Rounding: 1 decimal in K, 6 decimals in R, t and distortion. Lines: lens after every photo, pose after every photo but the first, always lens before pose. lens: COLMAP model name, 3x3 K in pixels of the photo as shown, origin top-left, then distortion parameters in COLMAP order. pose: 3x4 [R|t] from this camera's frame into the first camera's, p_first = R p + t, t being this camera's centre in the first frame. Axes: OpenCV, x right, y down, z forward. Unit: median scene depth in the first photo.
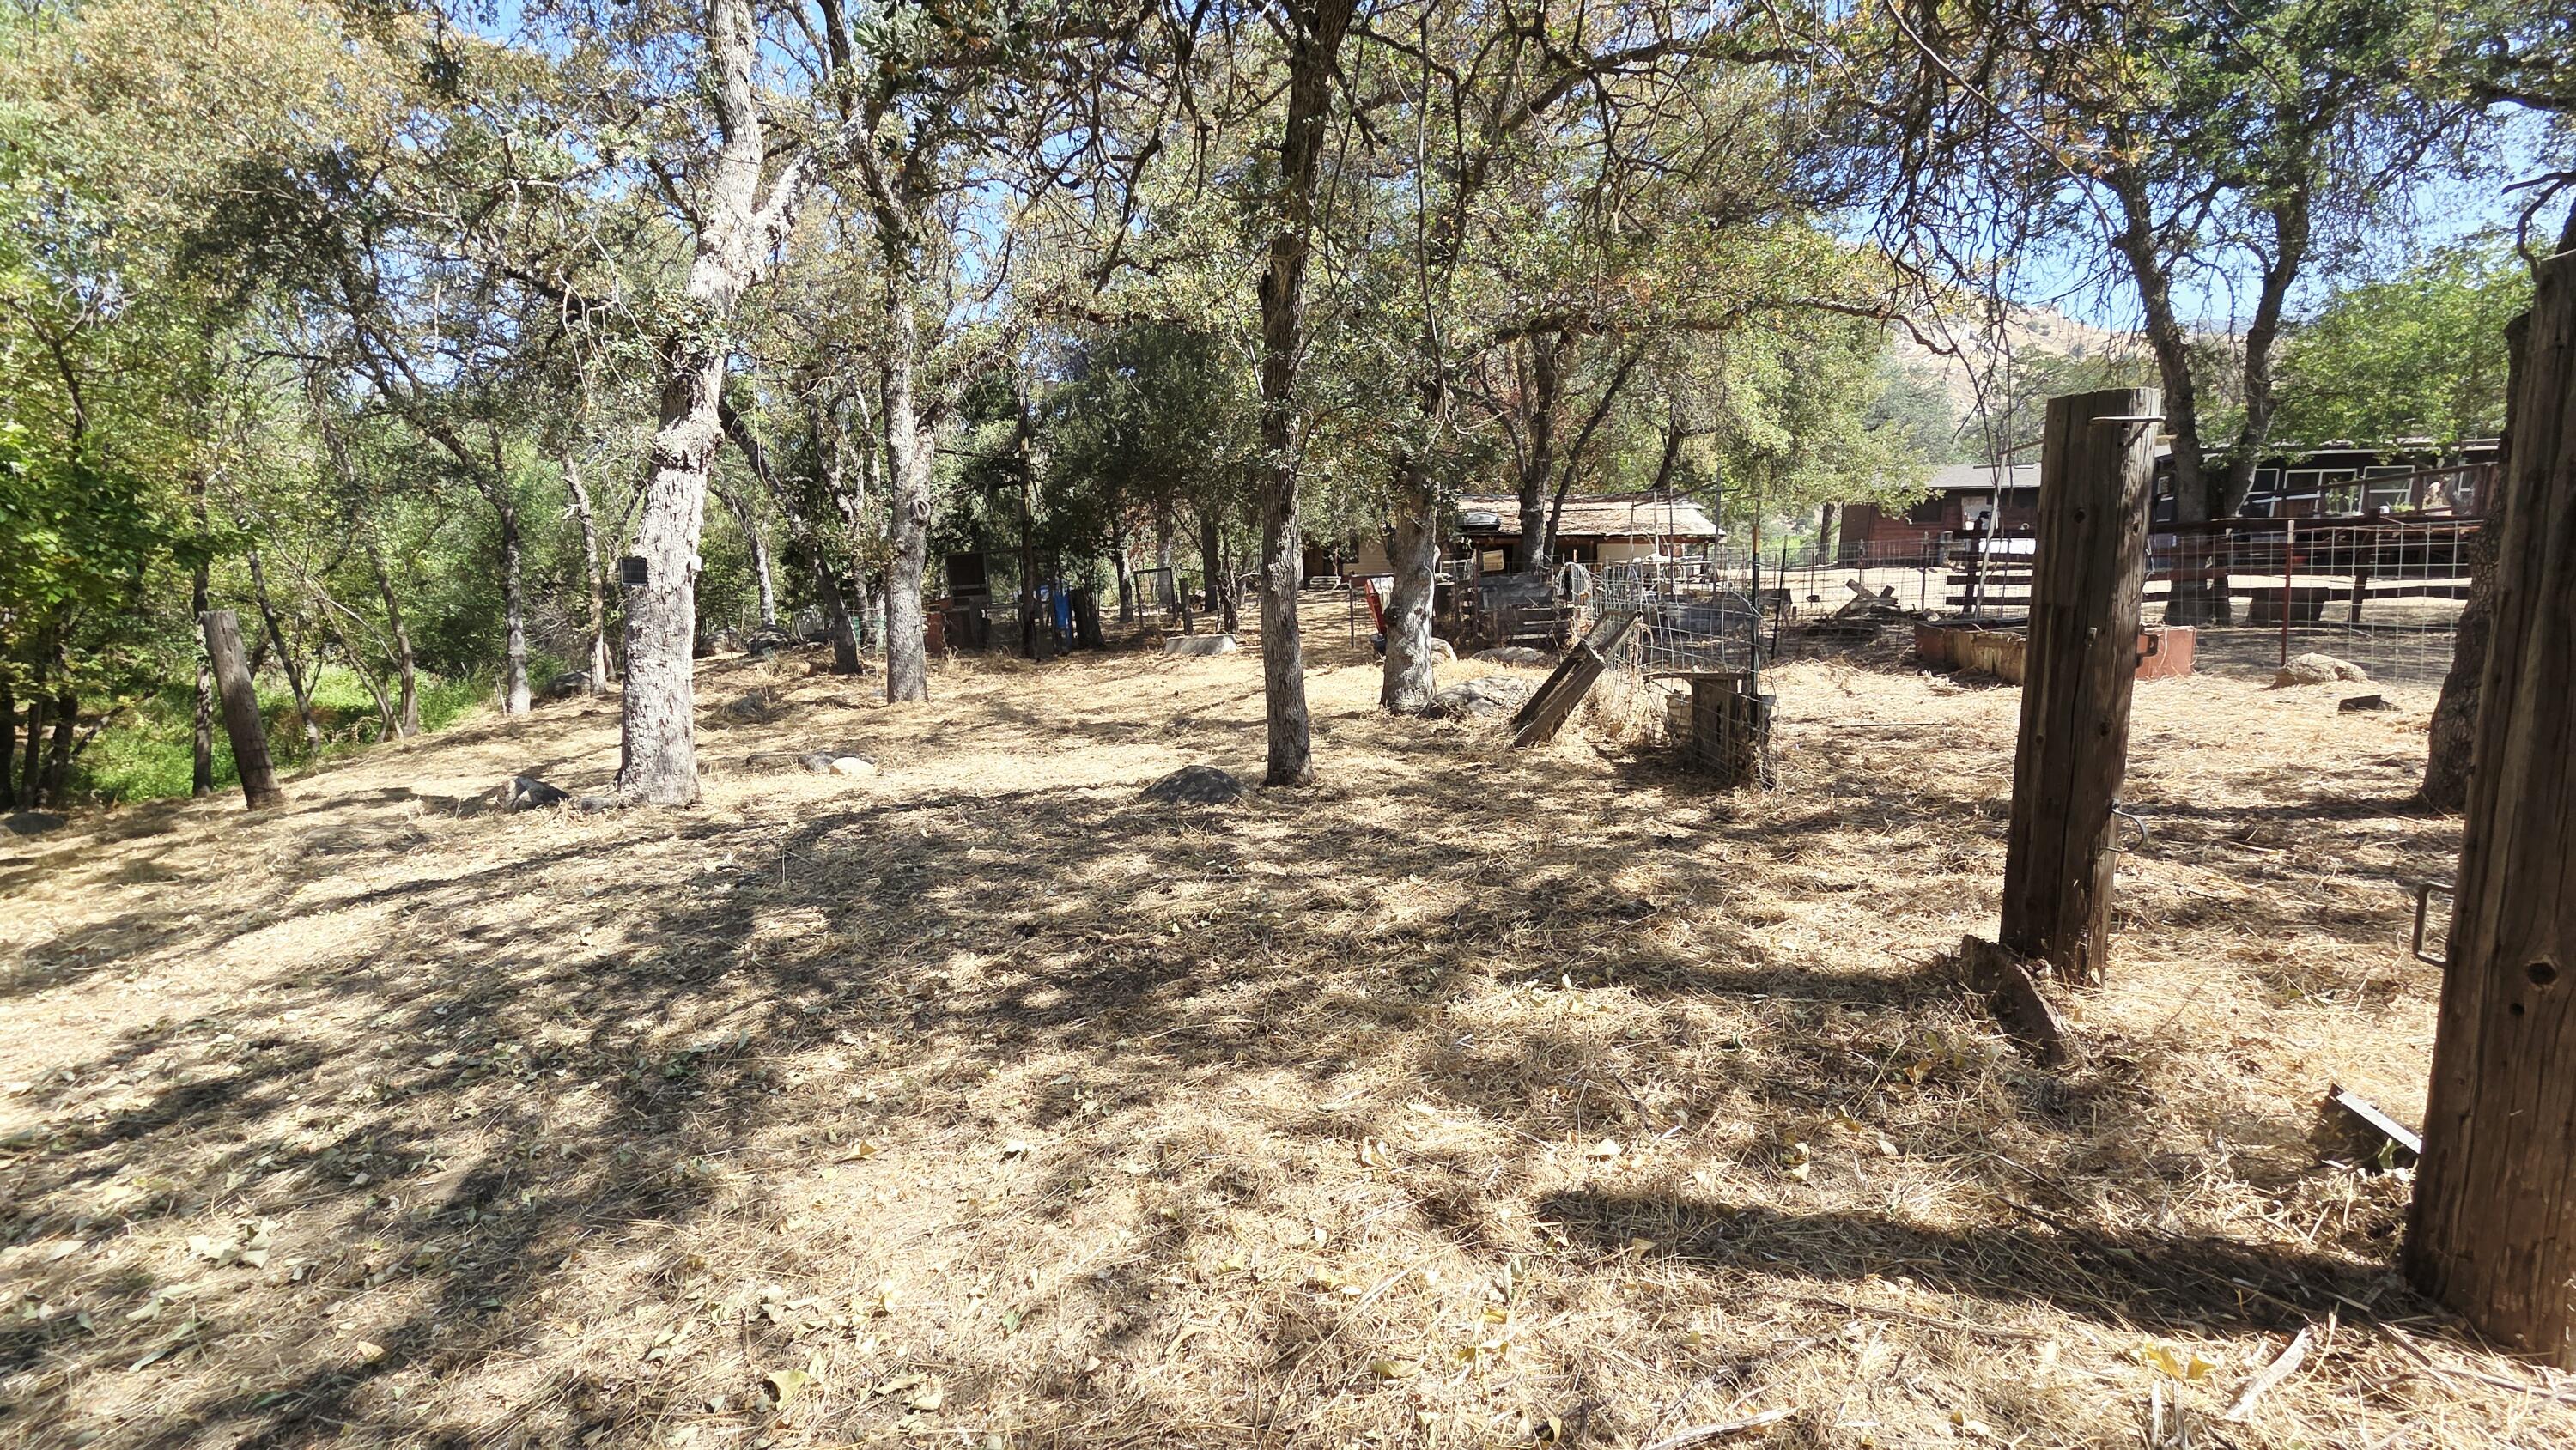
lens RADIAL K [[996.2, 0, 1288.0], [0, 996.2, 725.0], [0, 0, 1]] dist [-0.001693, -0.000269]
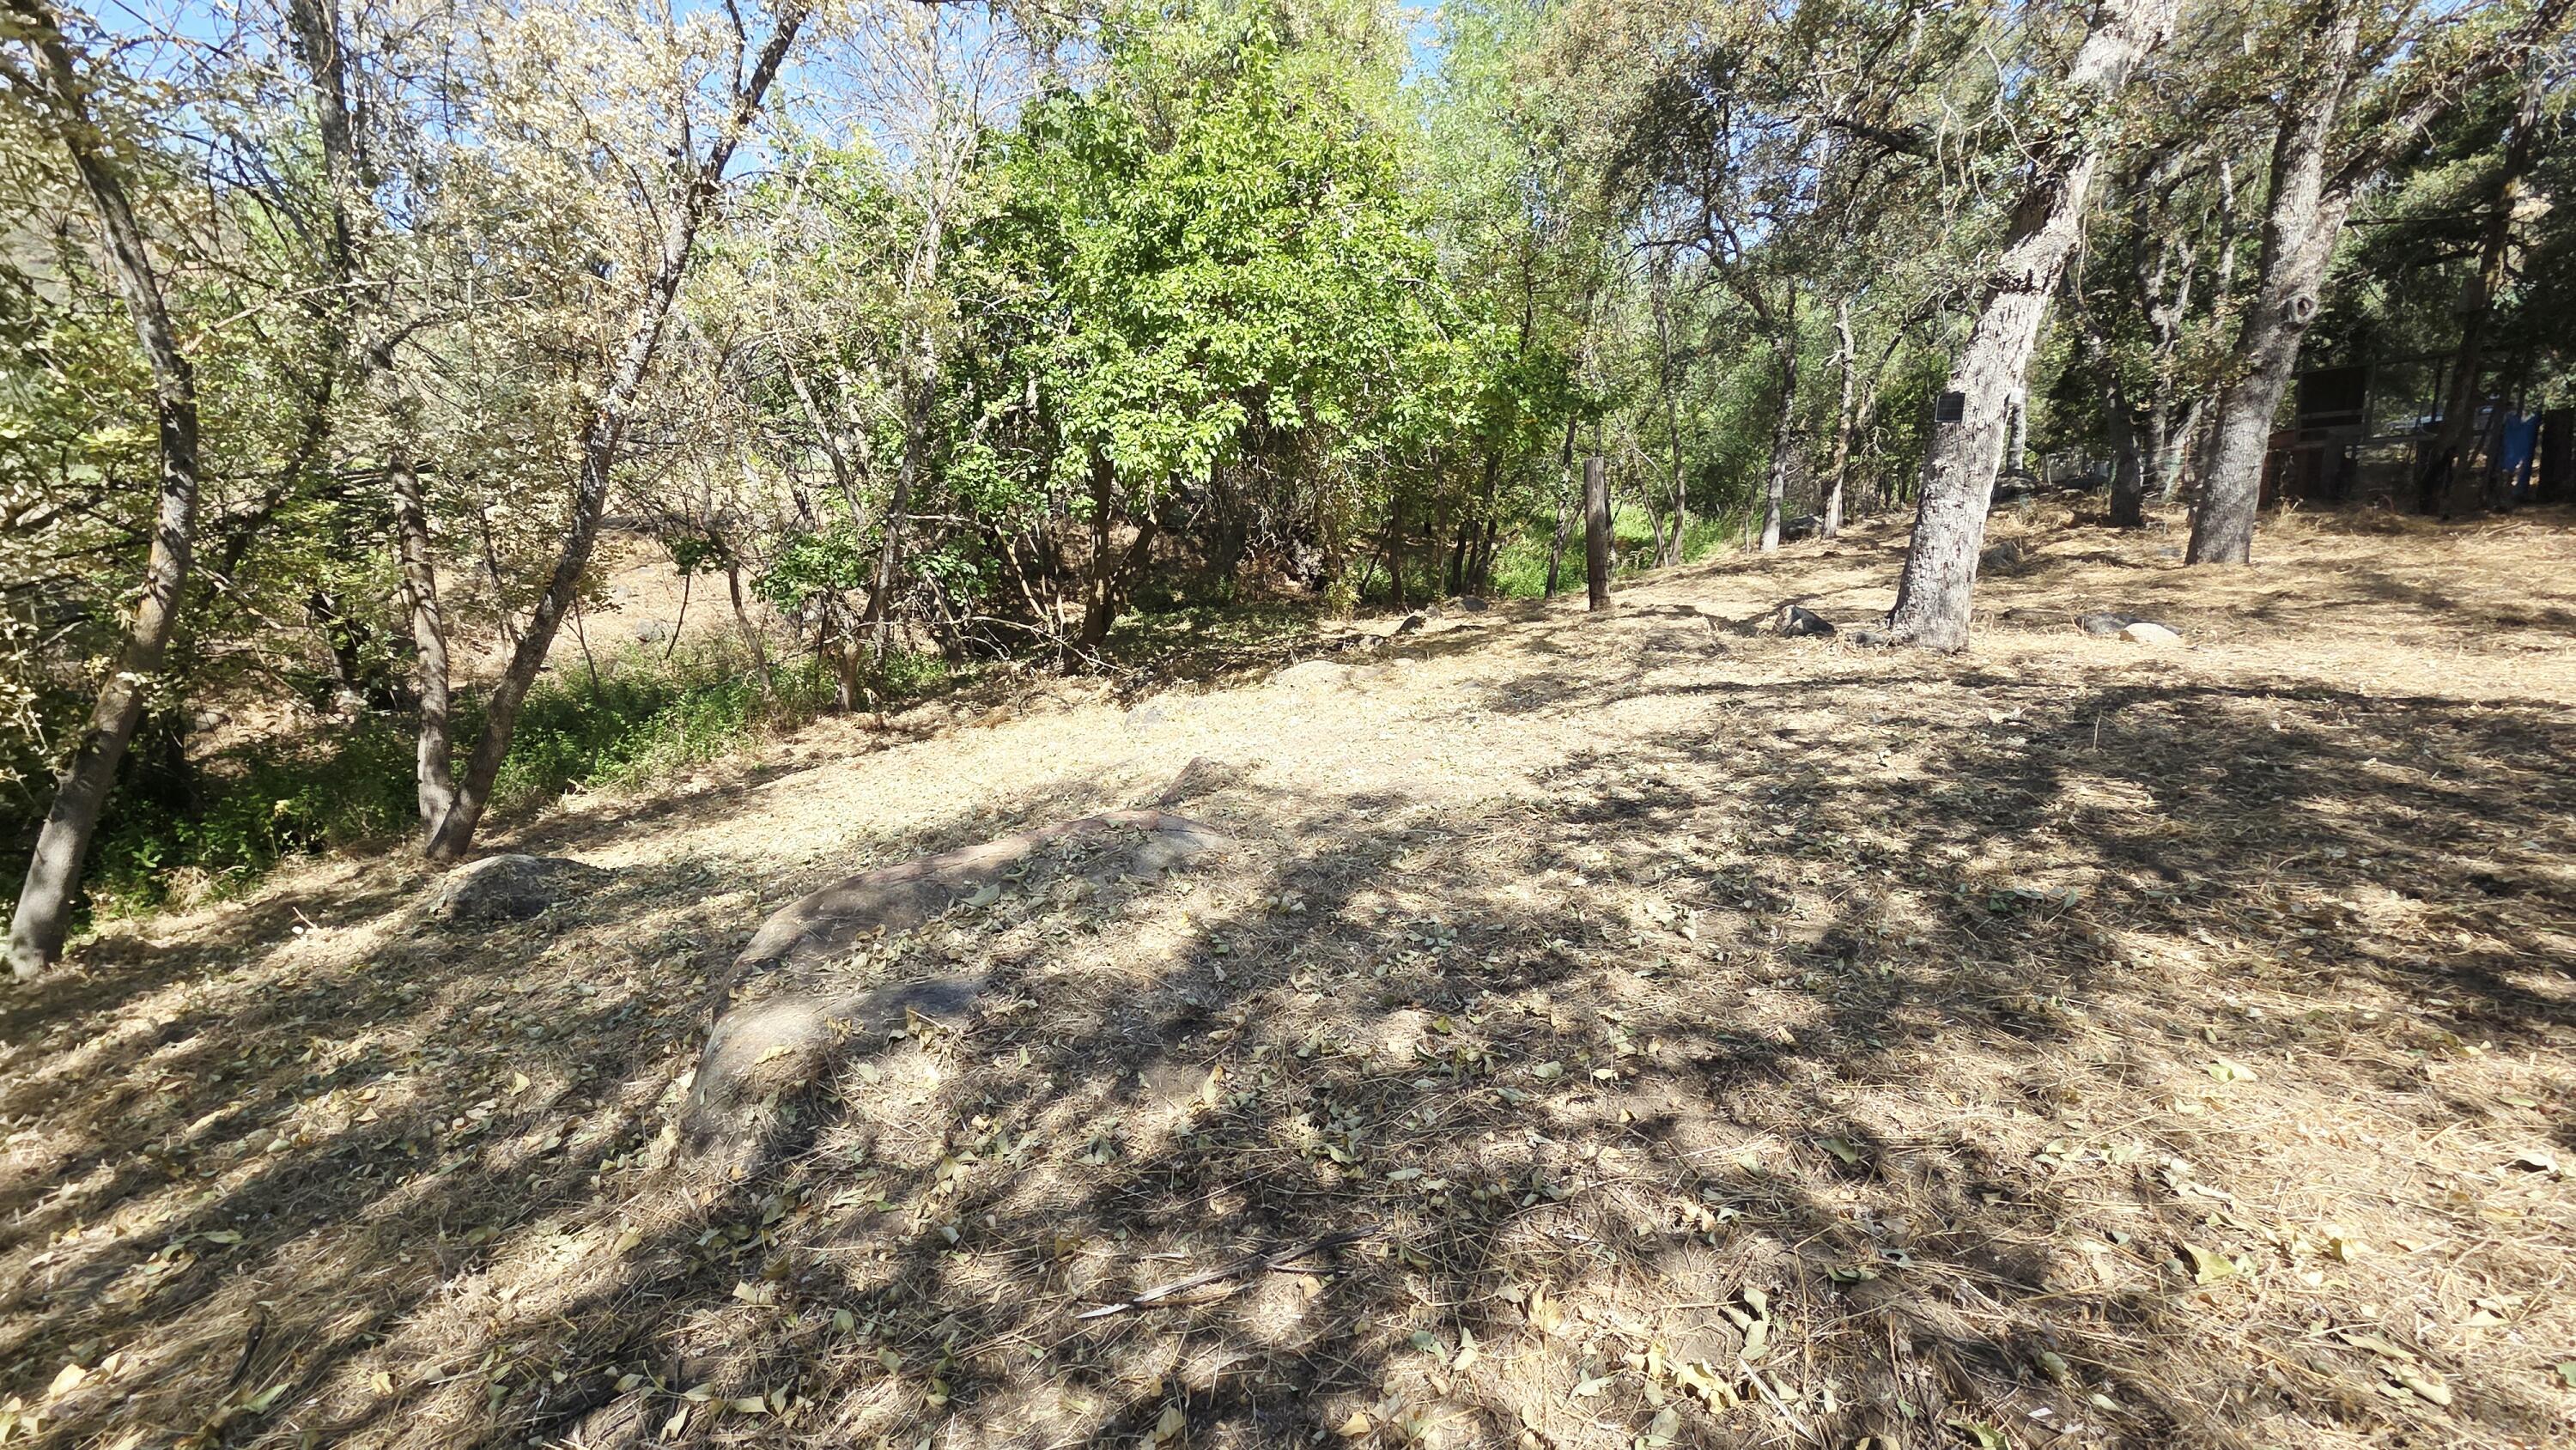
lens RADIAL K [[1023.3, 0, 1288.0], [0, 1023.3, 725.0], [0, 0, 1]] dist [0.002088, 0.000147]
pose [[0.546892, 0.195881, -0.813965, -0.136555], [-0.085356, 0.980223, 0.178542, 0.029242], [0.832841, -0.028167, 0.552796, -0.118807]]
